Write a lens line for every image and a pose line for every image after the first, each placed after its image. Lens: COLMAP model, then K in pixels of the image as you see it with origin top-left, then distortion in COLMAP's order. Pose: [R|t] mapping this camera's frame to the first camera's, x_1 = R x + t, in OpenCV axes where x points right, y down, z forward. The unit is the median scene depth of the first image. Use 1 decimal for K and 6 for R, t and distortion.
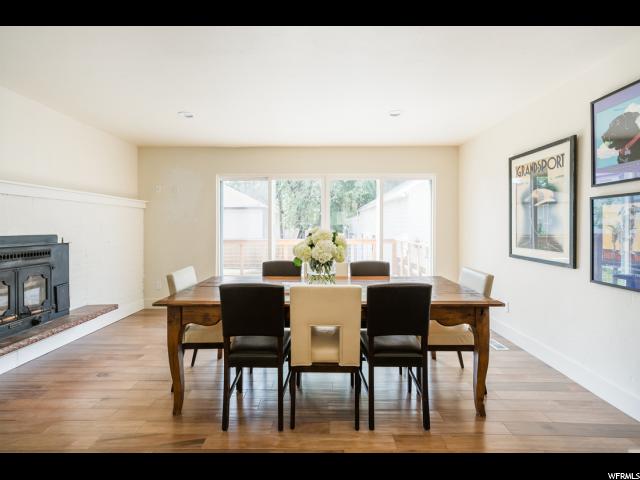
lens RADIAL K [[290.4, 0, 319.8], [0, 290.4, 228.7], [0, 0, 1]] dist [0.007315, 0.000247]
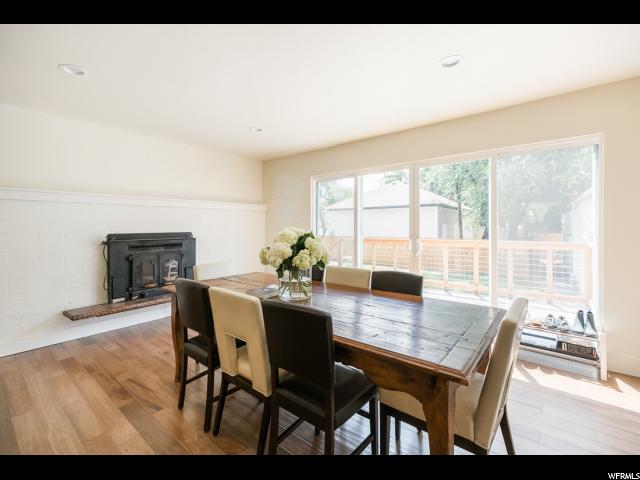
lens RADIAL K [[290.4, 0, 325.7], [0, 290.4, 226.3], [0, 0, 1]] dist [0.007315, 0.000247]
pose [[0.768098, -0.001676, -0.640330, 0.523352], [0.002082, 0.999998, -0.000119, -0.008153], [0.640329, -0.001242, 0.768100, 0.308211]]
